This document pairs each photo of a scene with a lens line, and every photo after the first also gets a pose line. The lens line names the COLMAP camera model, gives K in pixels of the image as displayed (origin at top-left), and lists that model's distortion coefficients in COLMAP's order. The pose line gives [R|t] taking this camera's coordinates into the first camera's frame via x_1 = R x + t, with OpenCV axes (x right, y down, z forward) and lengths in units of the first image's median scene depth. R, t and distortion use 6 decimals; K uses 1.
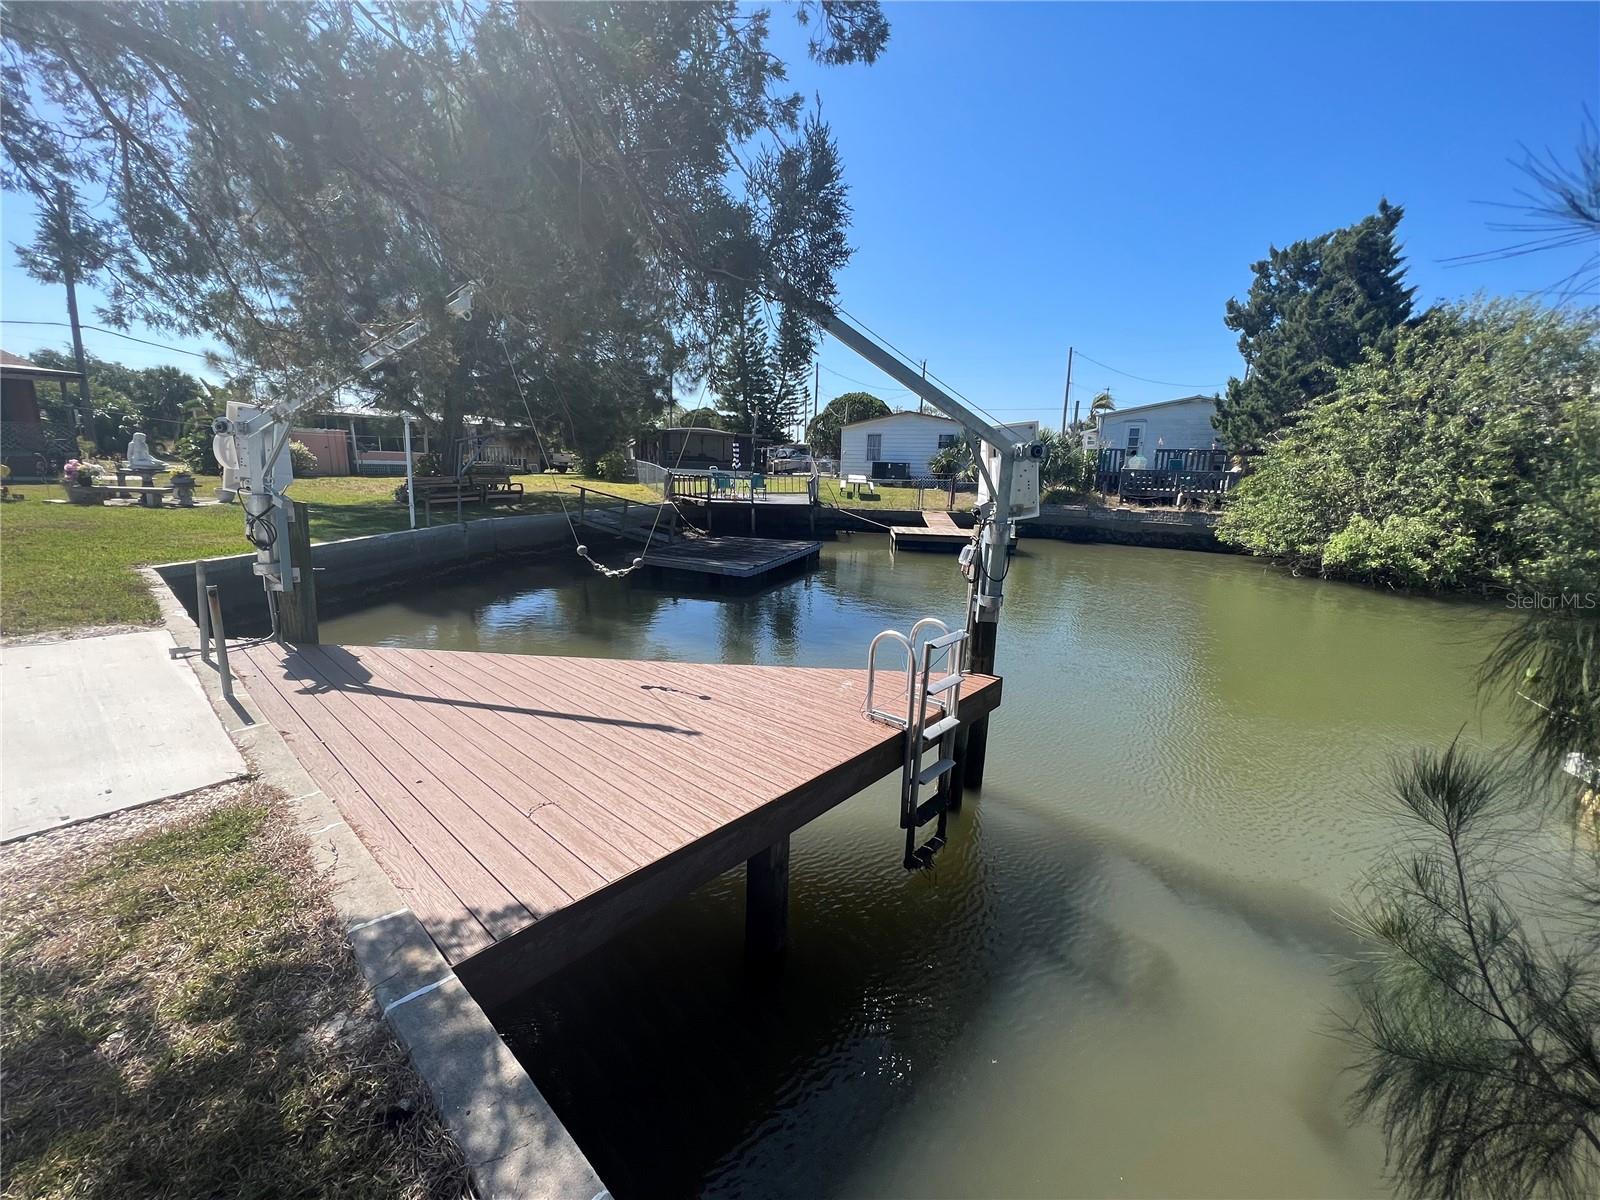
lens RADIAL K [[639.4, 0, 794.0], [0, 639.4, 605.9], [0, 0, 1]] dist [-0.003399, 0.000085]
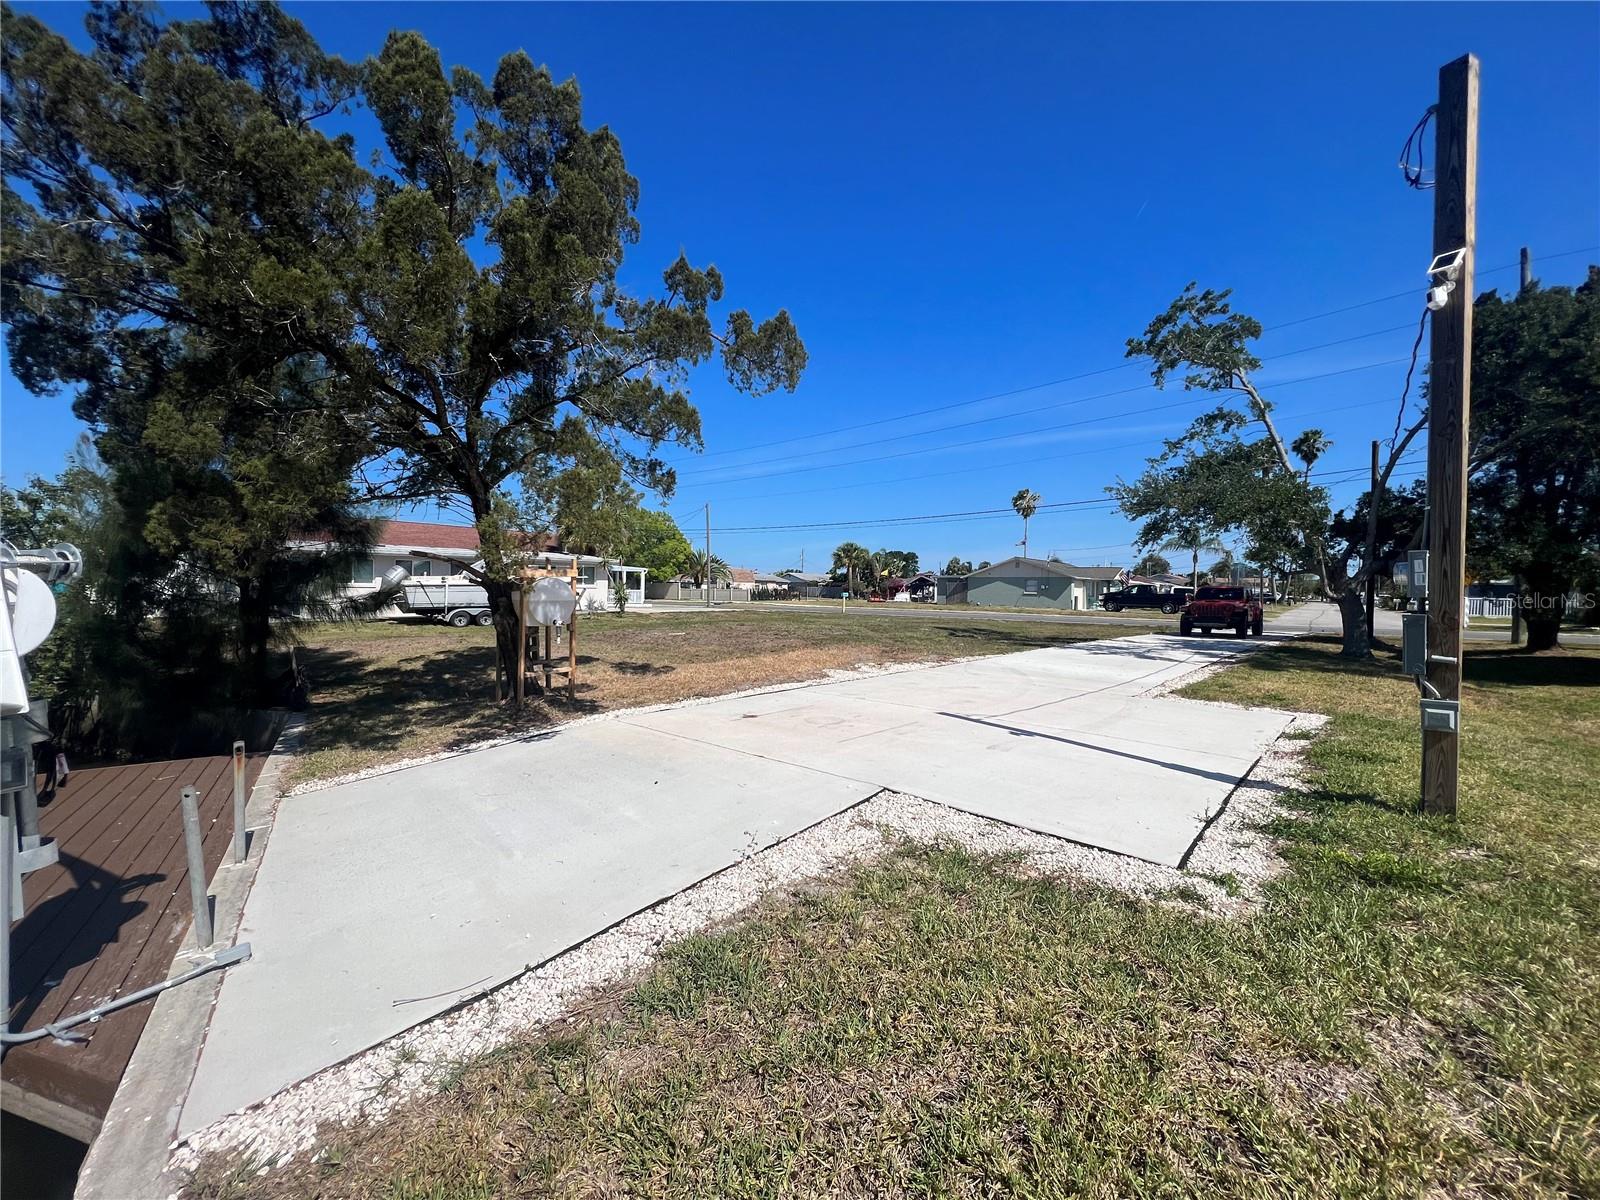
lens RADIAL K [[642.4, 0, 800.0], [0, 642.4, 600.0], [0, 0, 1]] dist [0.001625, 0.000647]
pose [[-0.974272, -0.046856, 0.220450, -0.405887], [0.007145, 0.971236, 0.238012, -0.096197], [-0.225261, 0.233463, -0.945913, 0.351339]]
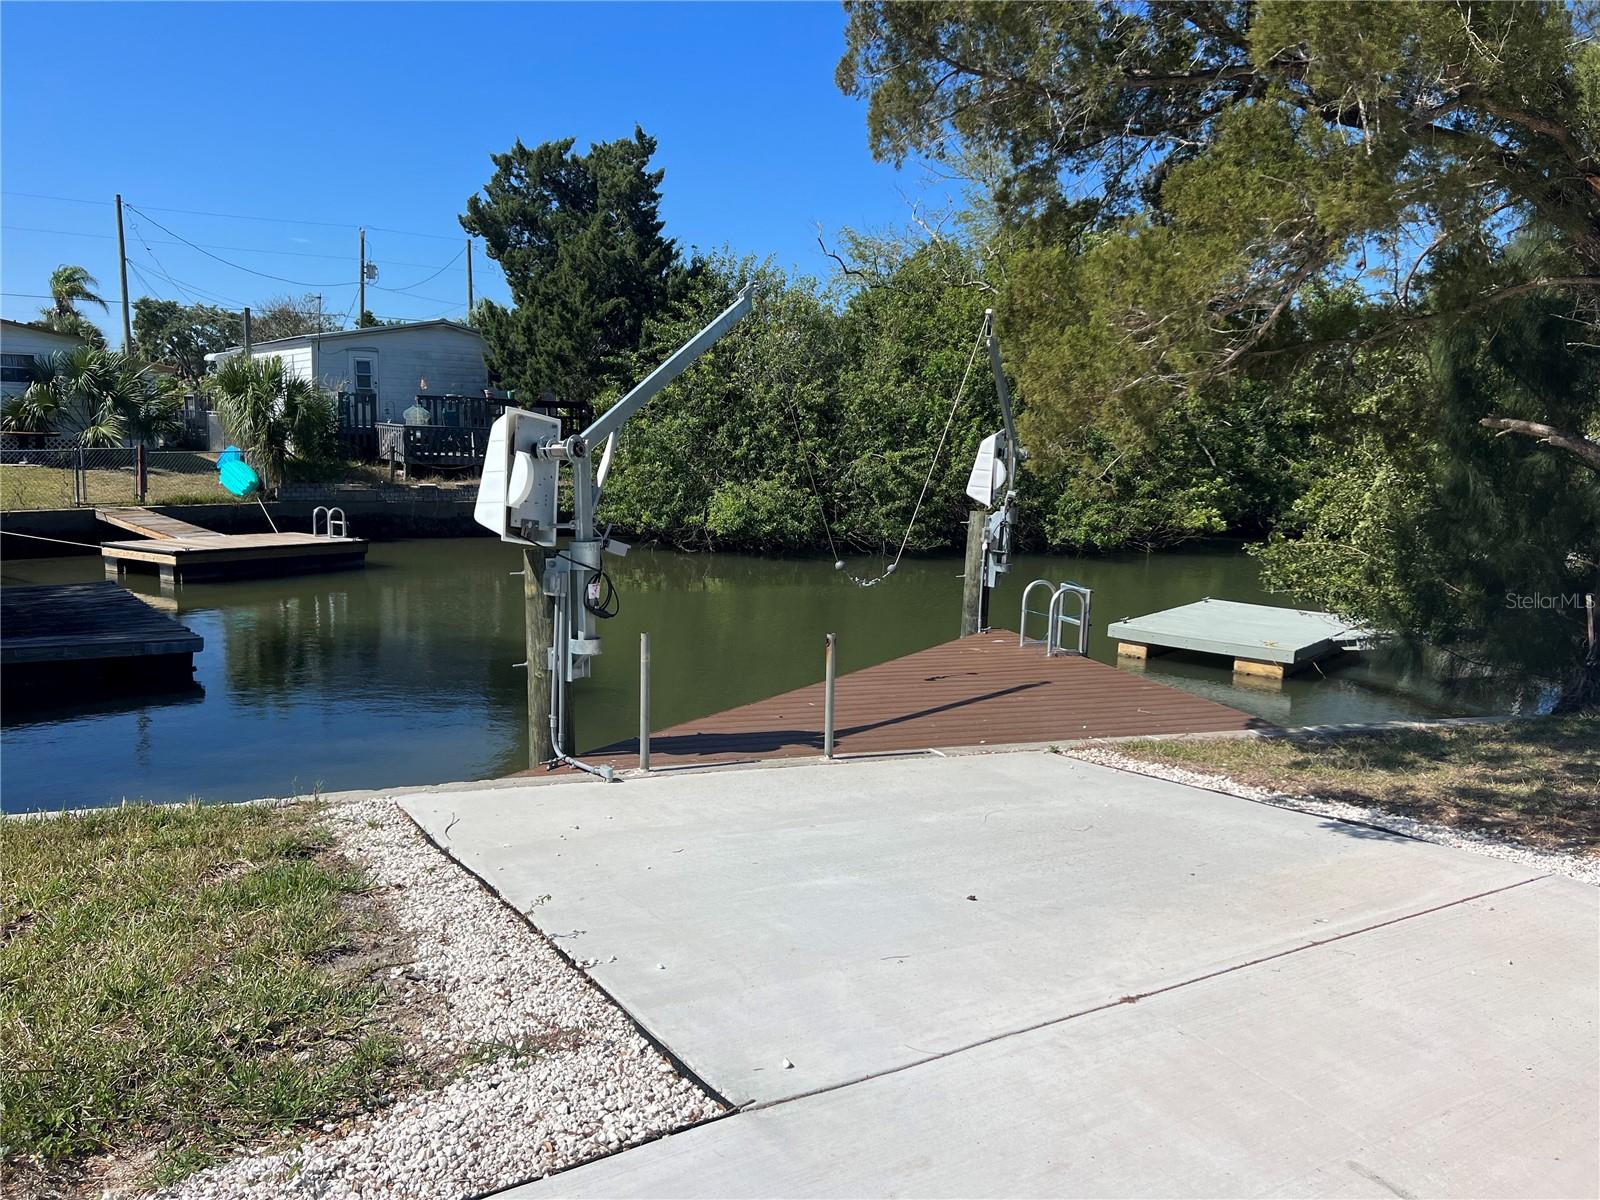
lens RADIAL K [[1198.1, 0, 812.6], [0, 1198.1, 596.5], [0, 0, 1]] dist [0.071209, -0.000716]
pose [[0.482237, -0.135059, 0.865567, -0.507022], [0.179515, 0.982312, 0.053261, -0.038201], [-0.857451, 0.129698, 0.497952, 0.034782]]
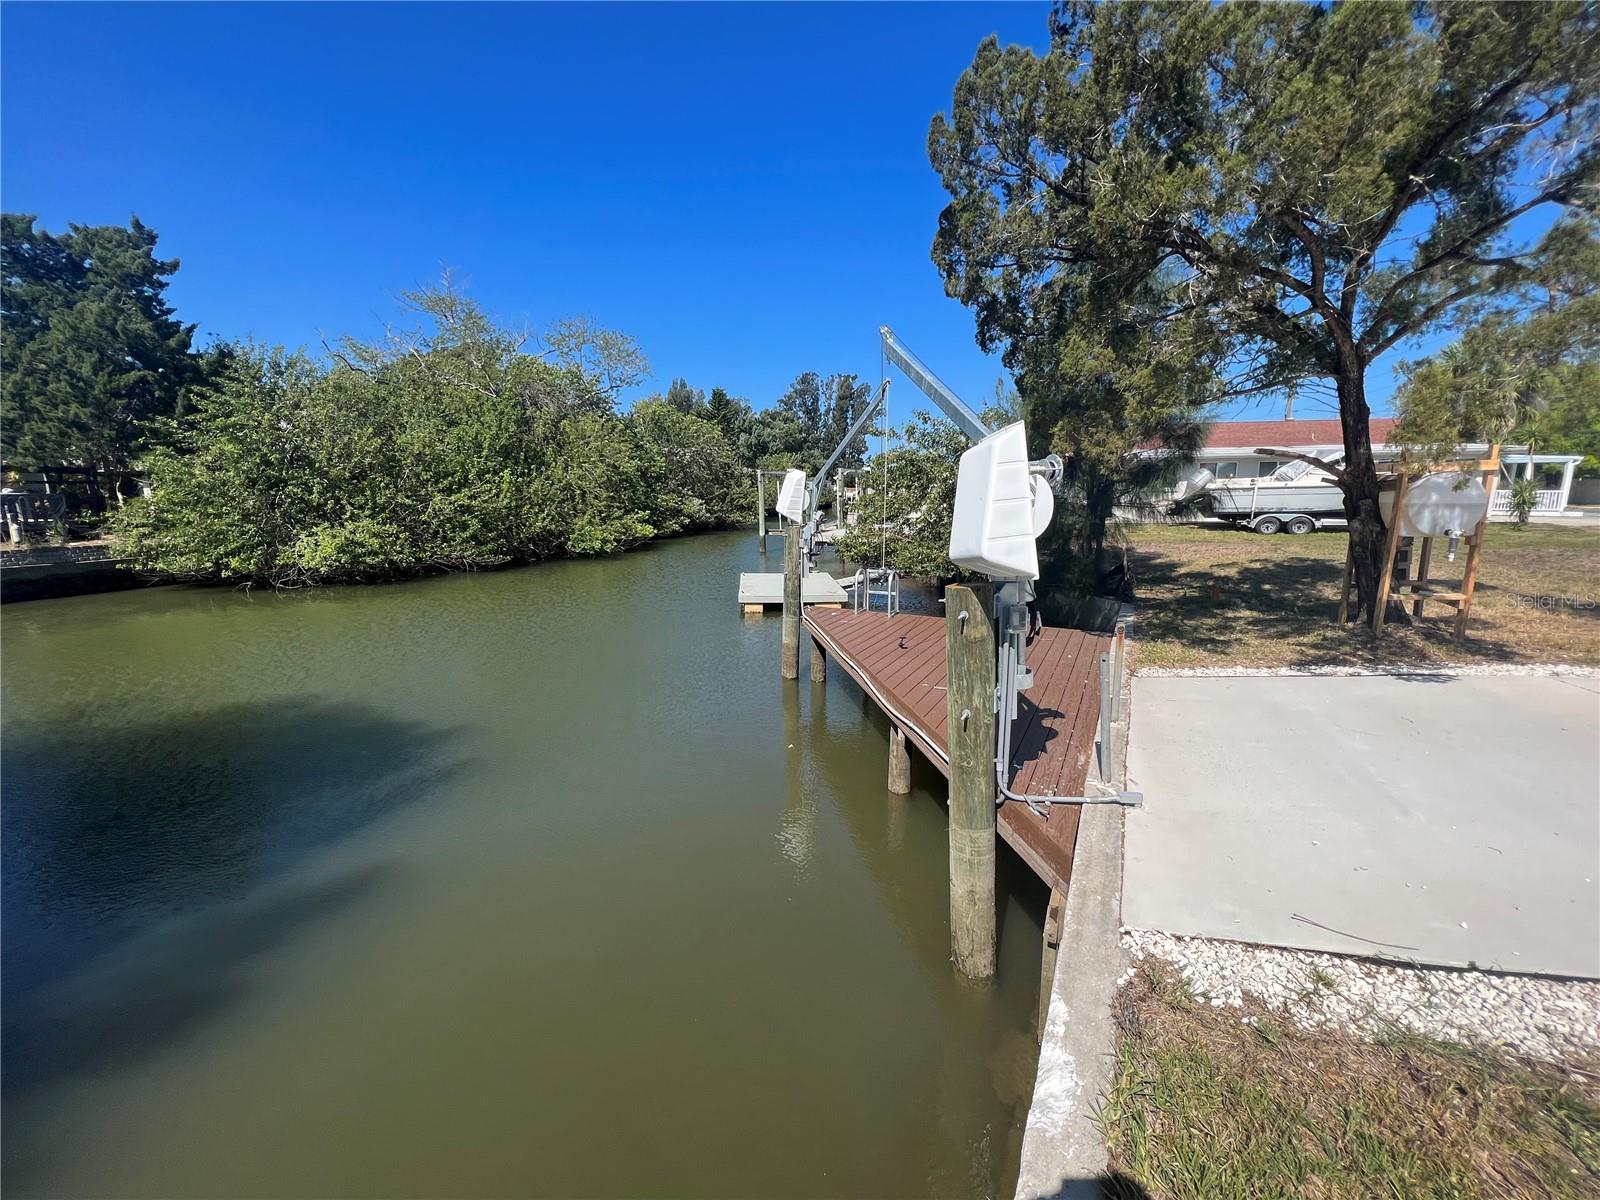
lens RADIAL K [[639.4, 0, 794.0], [0, 639.4, 605.9], [0, 0, 1]] dist [-0.003399, 0.000085]
pose [[-0.244329, -0.199631, 0.948921, -0.383729], [0.212372, 0.943806, 0.253236, -0.096951], [-0.946151, 0.263397, -0.188203, 0.366679]]
